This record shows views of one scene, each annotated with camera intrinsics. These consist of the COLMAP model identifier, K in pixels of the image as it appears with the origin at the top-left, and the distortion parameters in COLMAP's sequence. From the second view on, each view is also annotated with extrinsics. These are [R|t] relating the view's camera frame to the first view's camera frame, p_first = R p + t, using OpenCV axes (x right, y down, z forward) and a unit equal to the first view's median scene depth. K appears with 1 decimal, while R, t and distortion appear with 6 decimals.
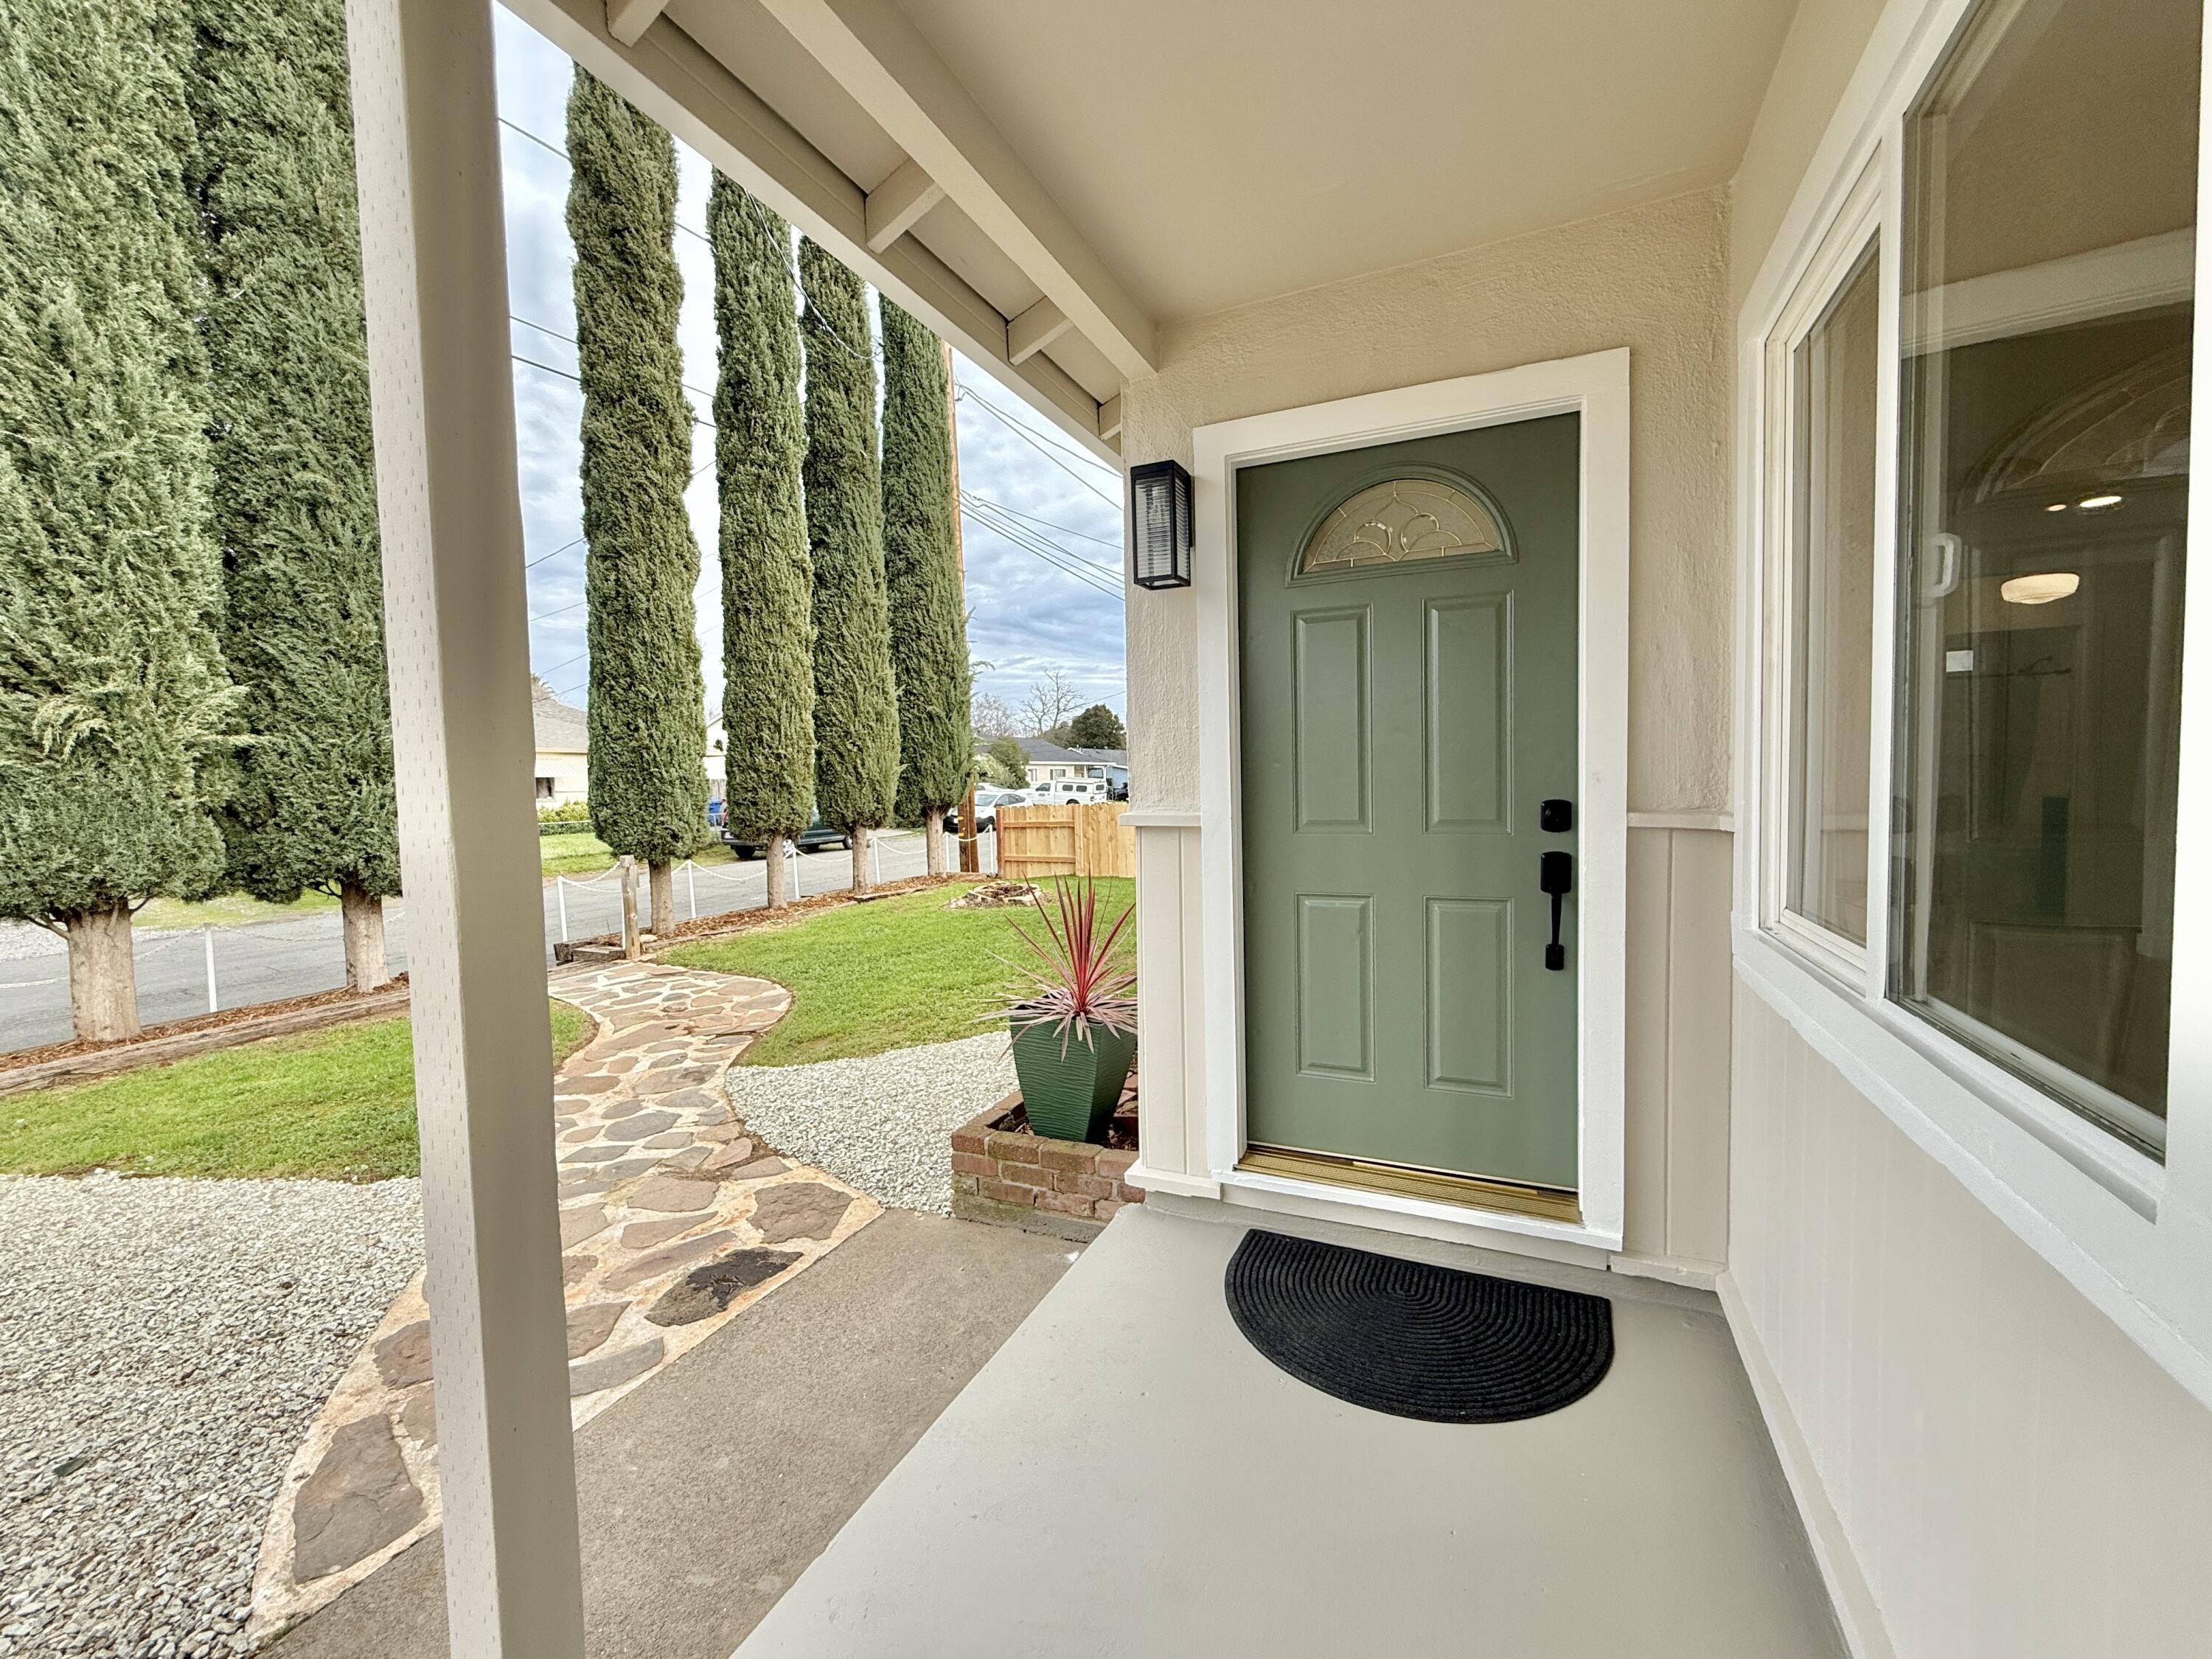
lens RADIAL K [[881.7, 0, 1101.3], [0, 881.7, 824.6], [0, 0, 1]] dist [0.000975, -0.000035]
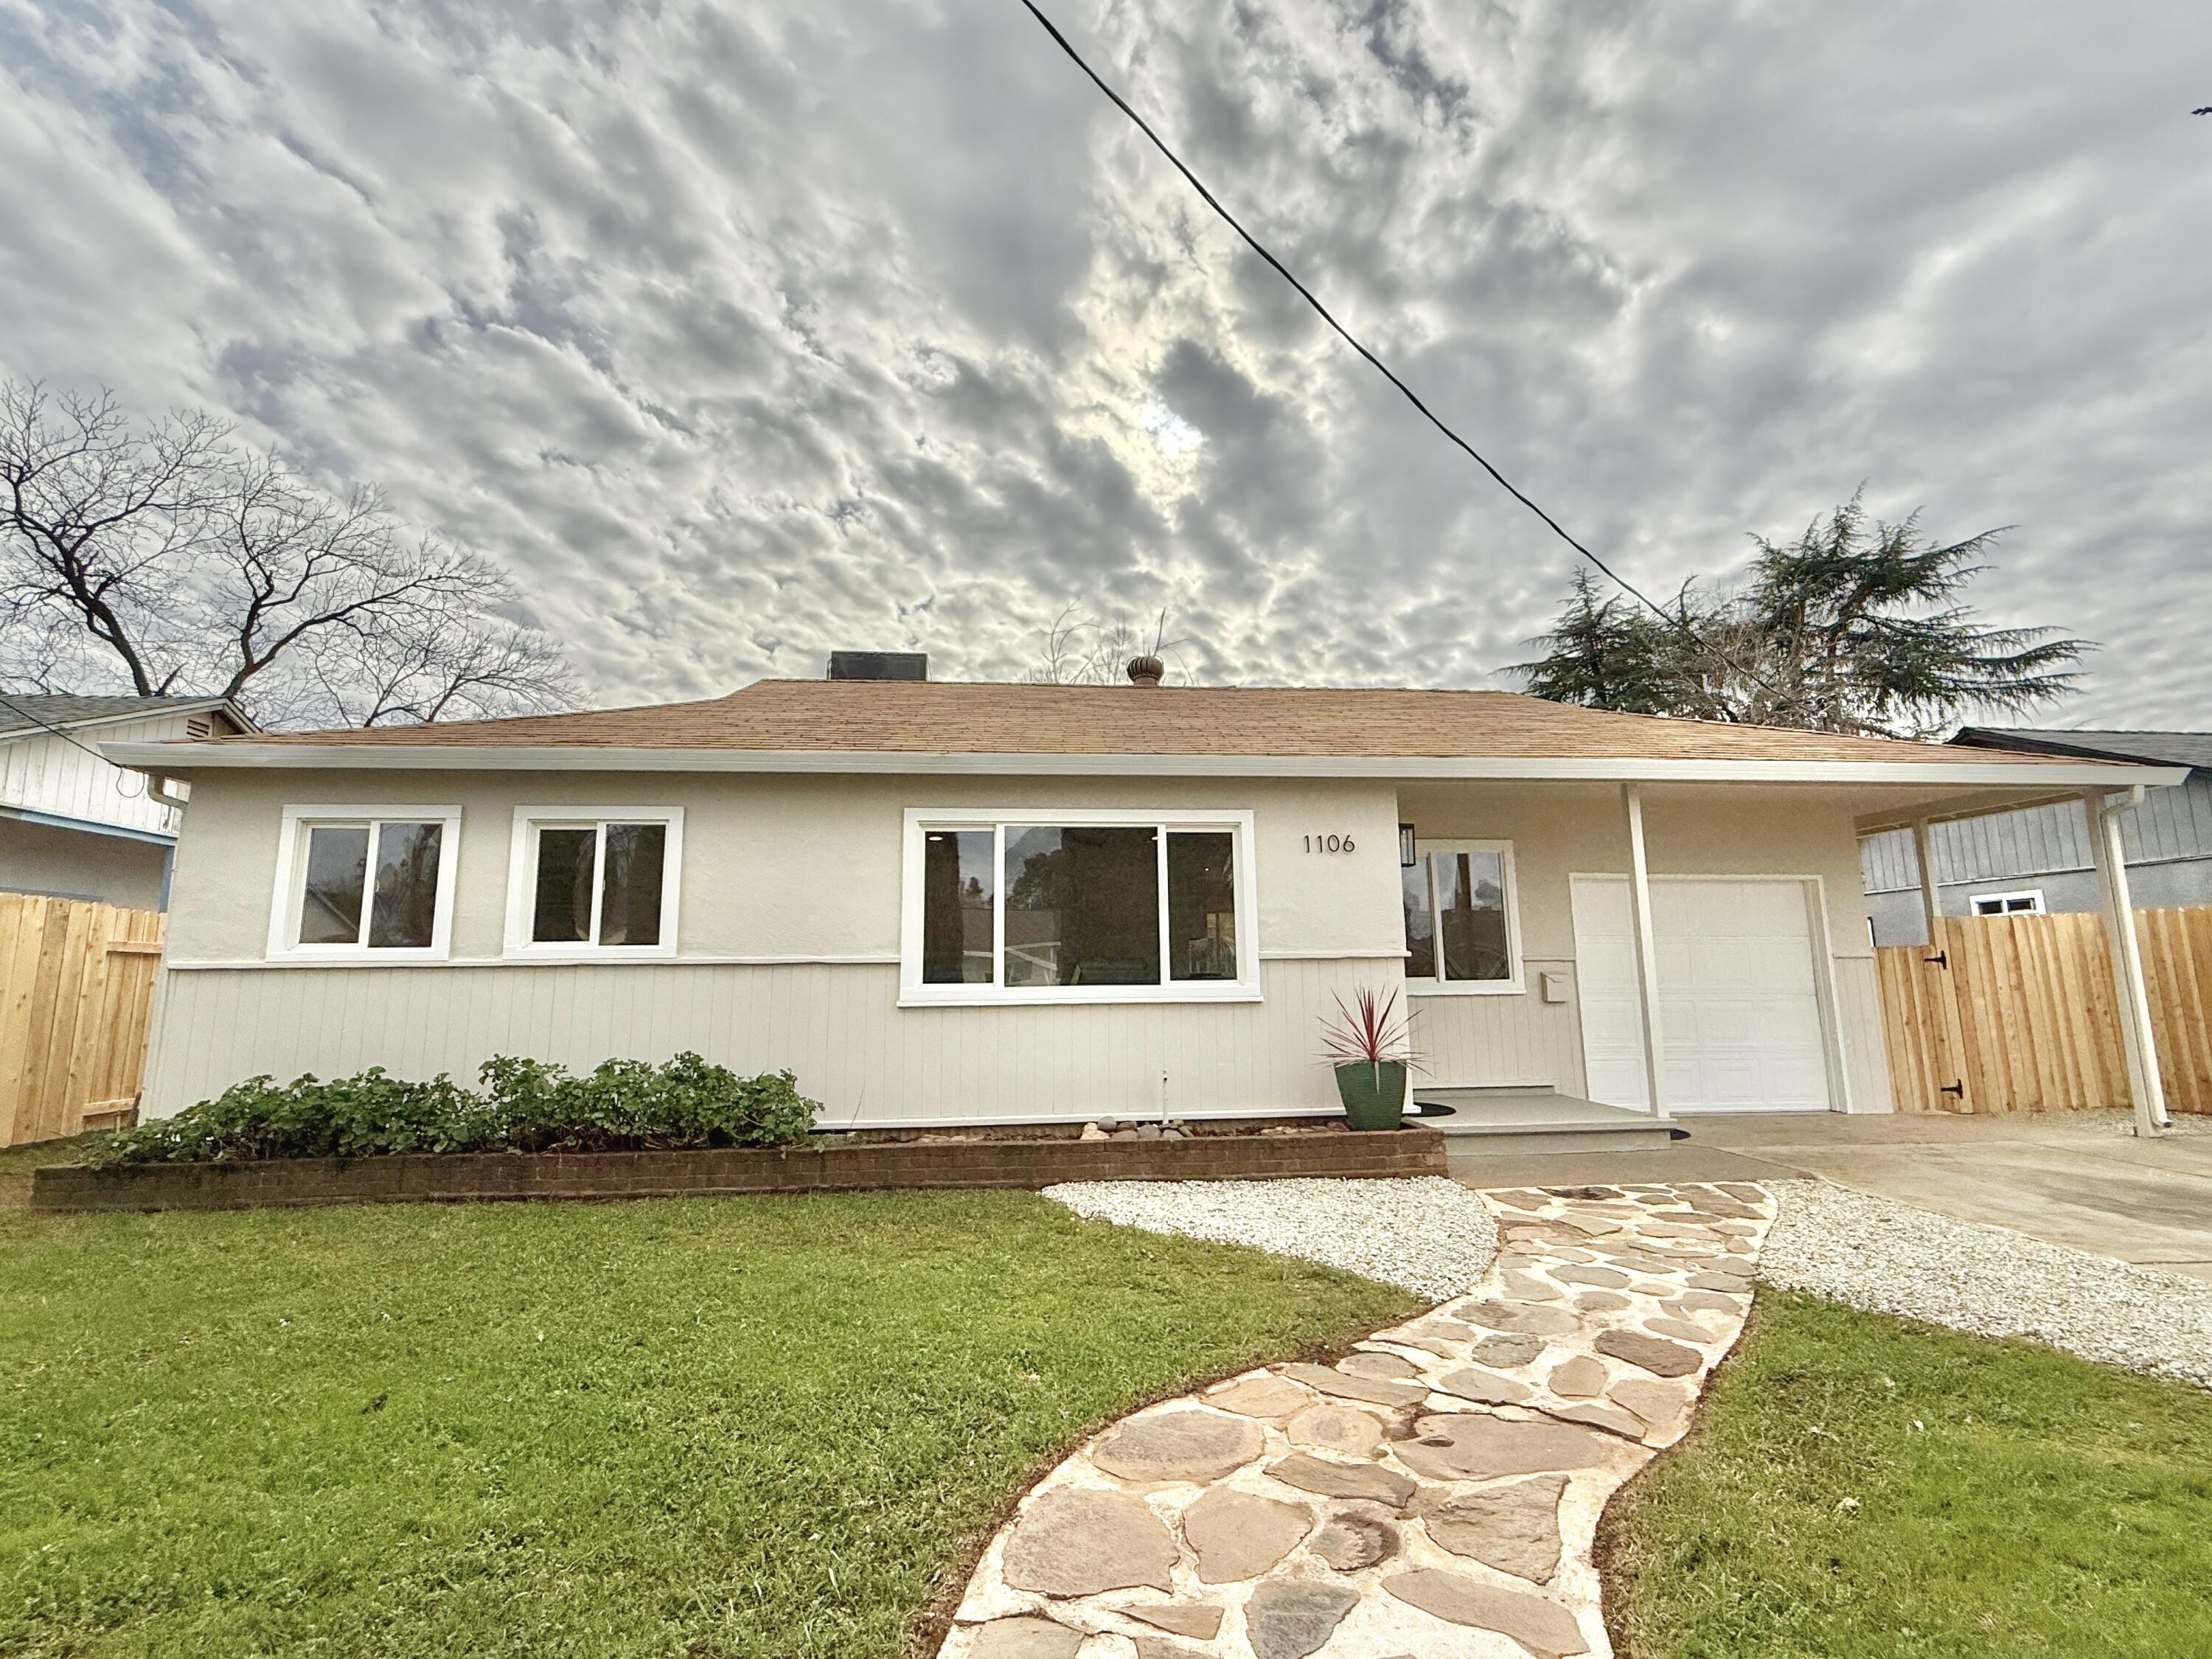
lens RADIAL K [[1009.5, 0, 1102.1], [0, 1009.5, 827.1], [0, 0, 1]] dist [-0.000496, -0.000055]
pose [[-0.505987, 0.163385, 0.846925, -2.041485], [0.063019, 0.986274, -0.152617, 0.025344], [-0.860236, -0.023850, -0.509339, 3.299538]]
